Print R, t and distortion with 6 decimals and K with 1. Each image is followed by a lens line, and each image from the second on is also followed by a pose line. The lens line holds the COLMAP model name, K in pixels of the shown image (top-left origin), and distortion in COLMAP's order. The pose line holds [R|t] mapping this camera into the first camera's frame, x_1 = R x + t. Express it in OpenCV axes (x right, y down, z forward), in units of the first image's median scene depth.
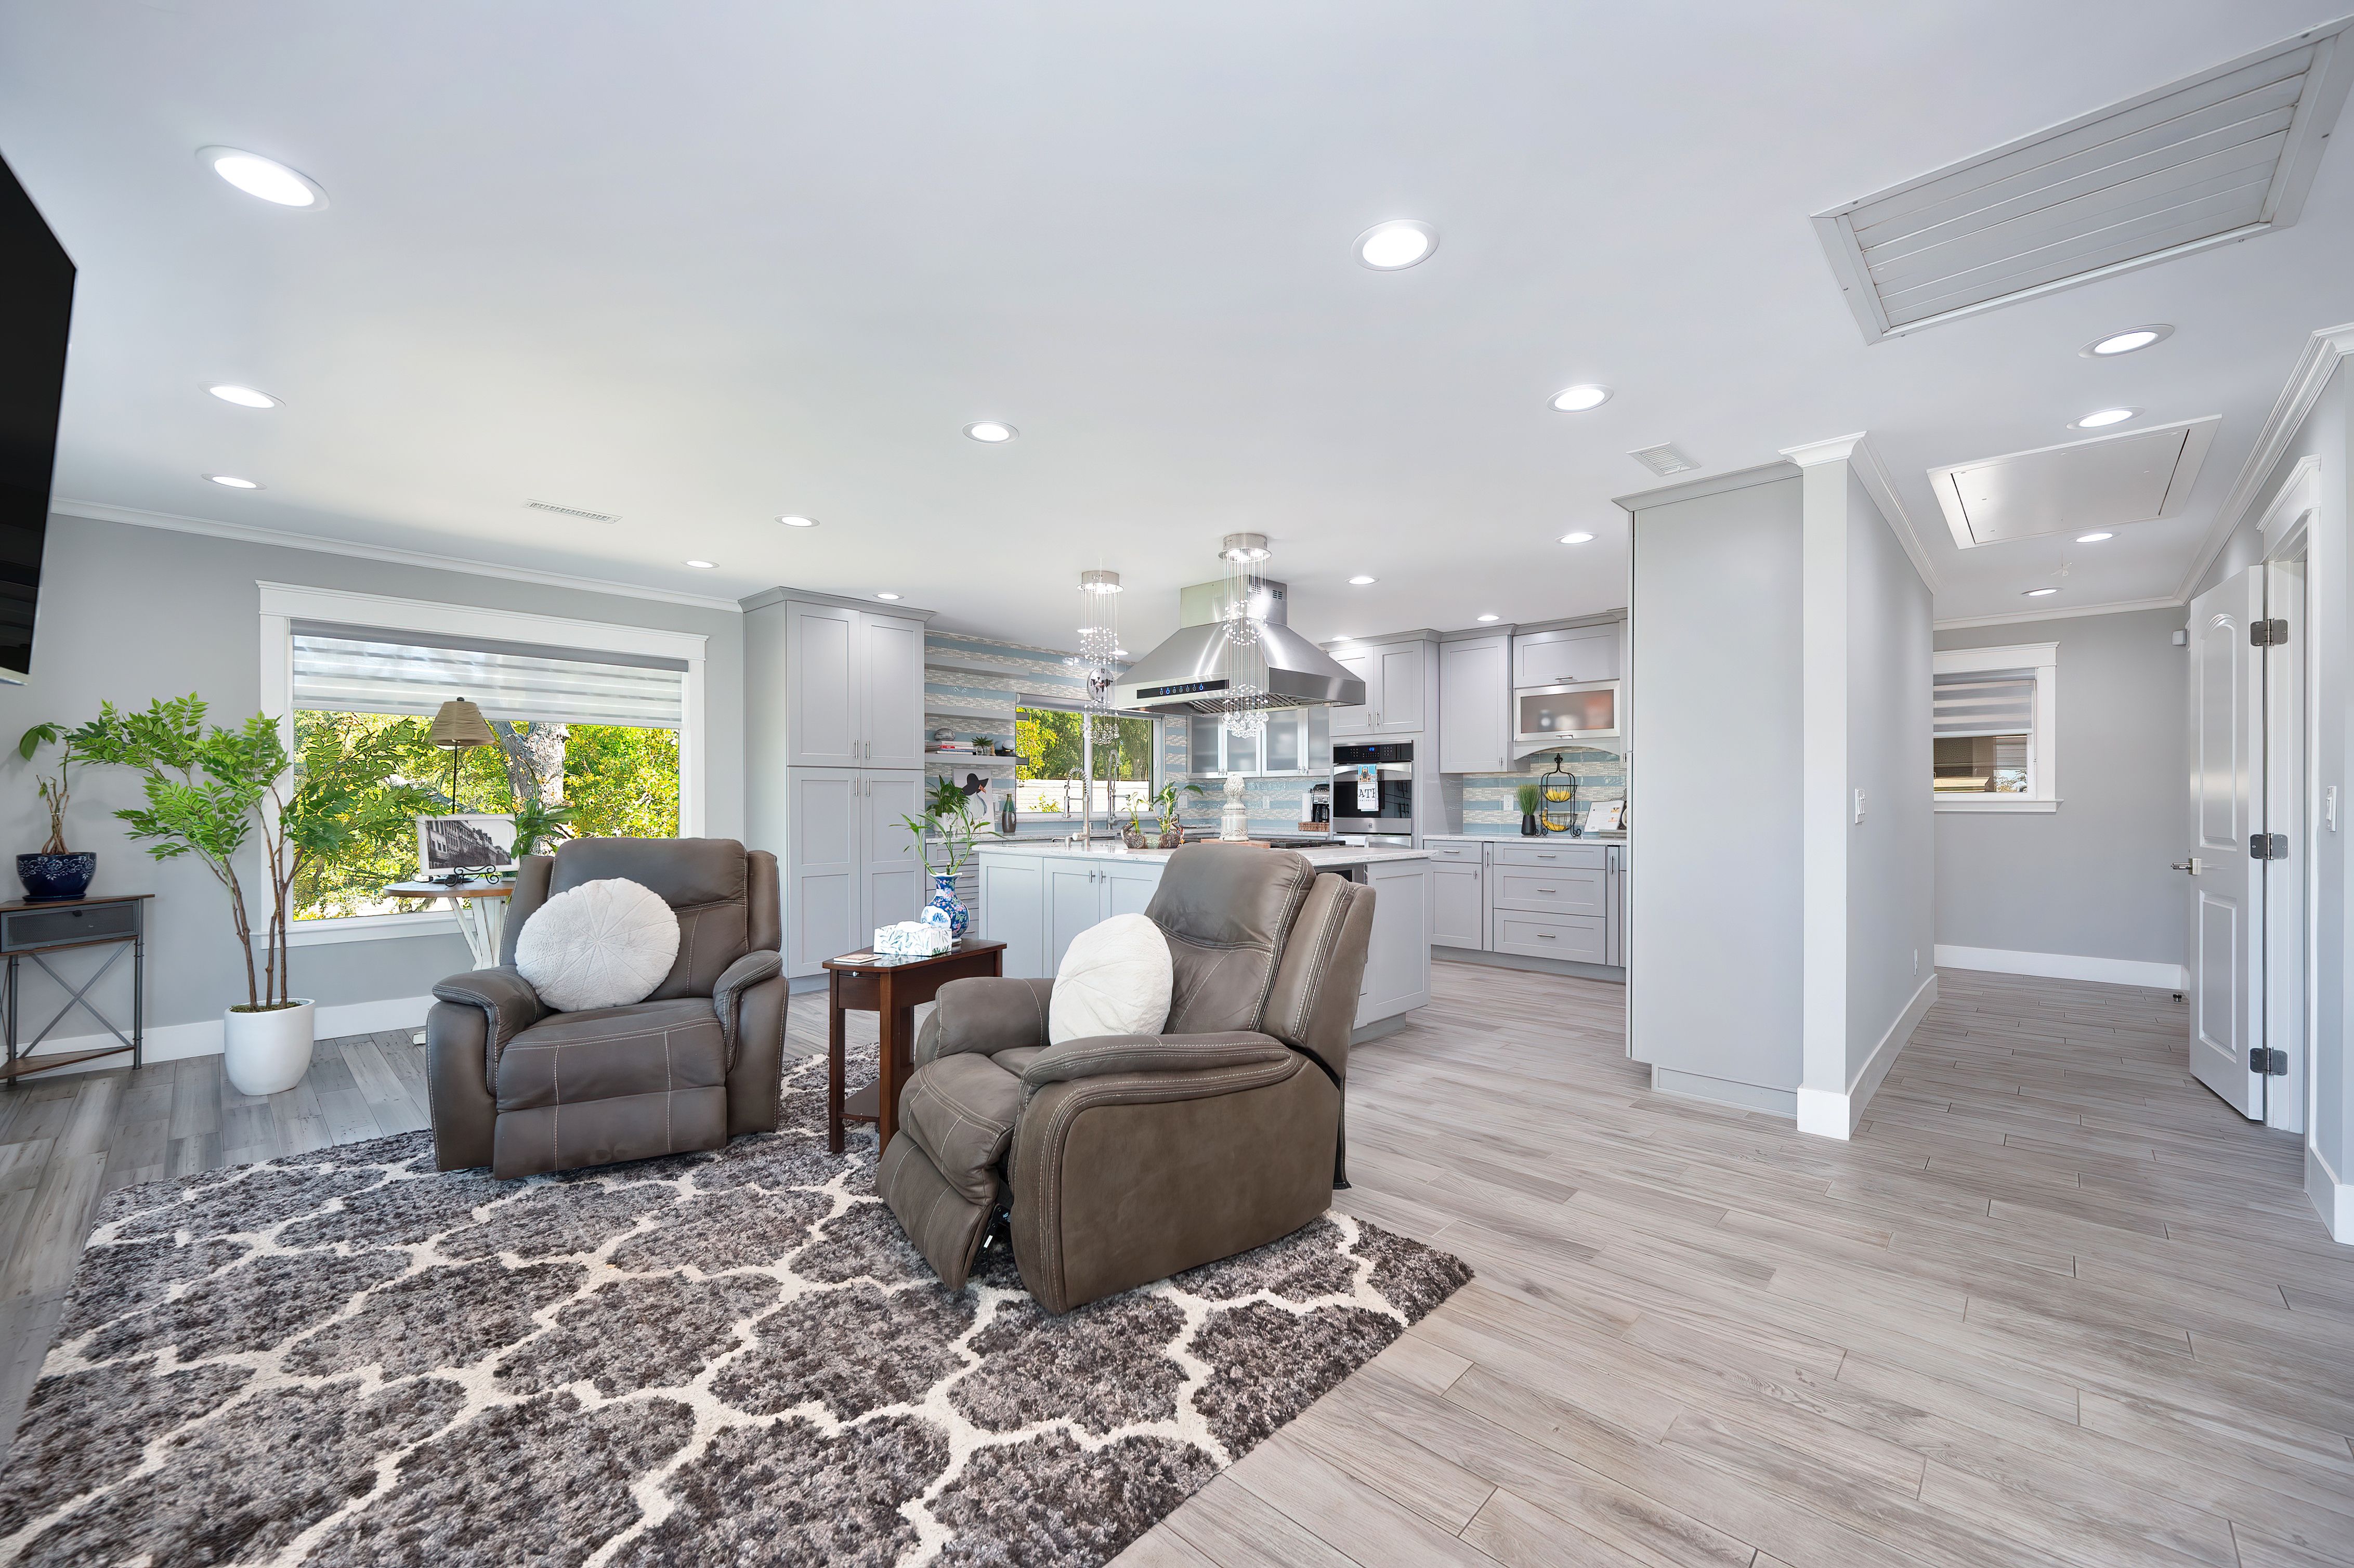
lens RADIAL K [[935.1, 0, 1193.1], [0, 935.1, 795.7], [0, 0, 1]] dist [-0.002366, -0.000866]
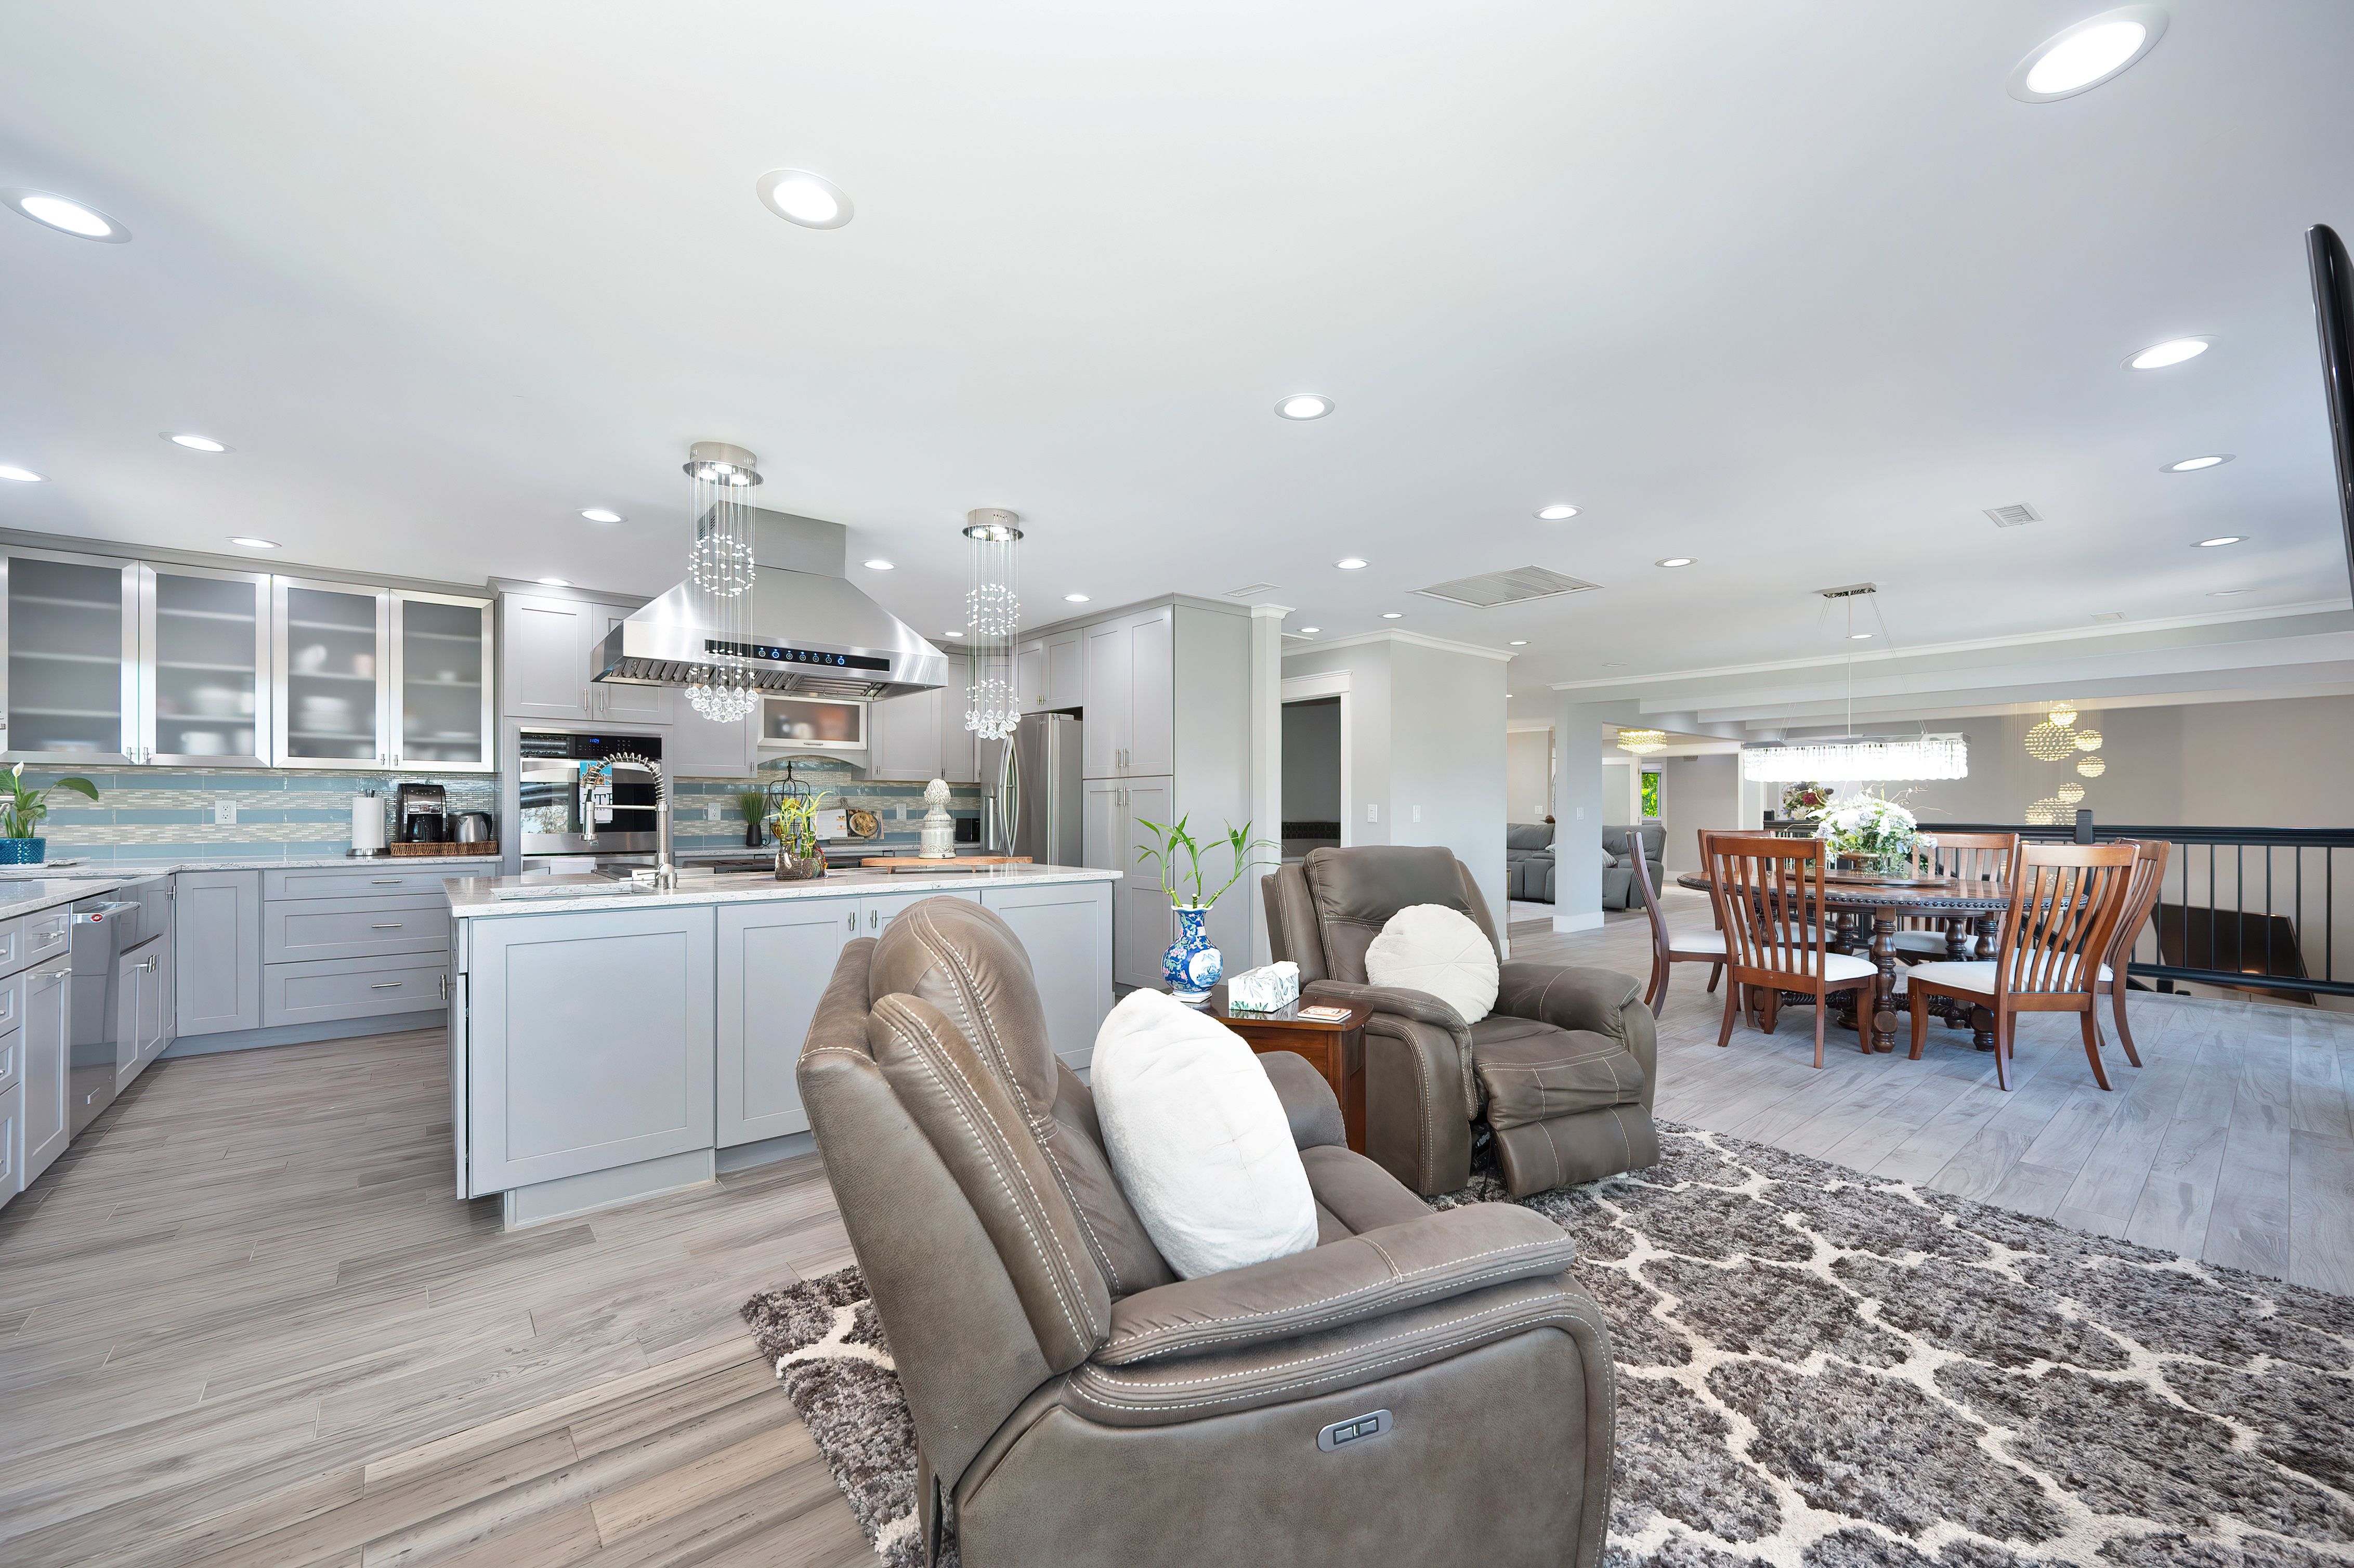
lens RADIAL K [[935.1, 0, 1189.8], [0, 935.1, 801.9], [0, 0, 1]] dist [-0.002366, -0.000866]
pose [[0.111733, 0.008384, 0.993703, -1.629229], [-0.006693, 0.999948, -0.007684, 0.006581], [-0.993716, -0.005792, 0.111783, 1.456623]]
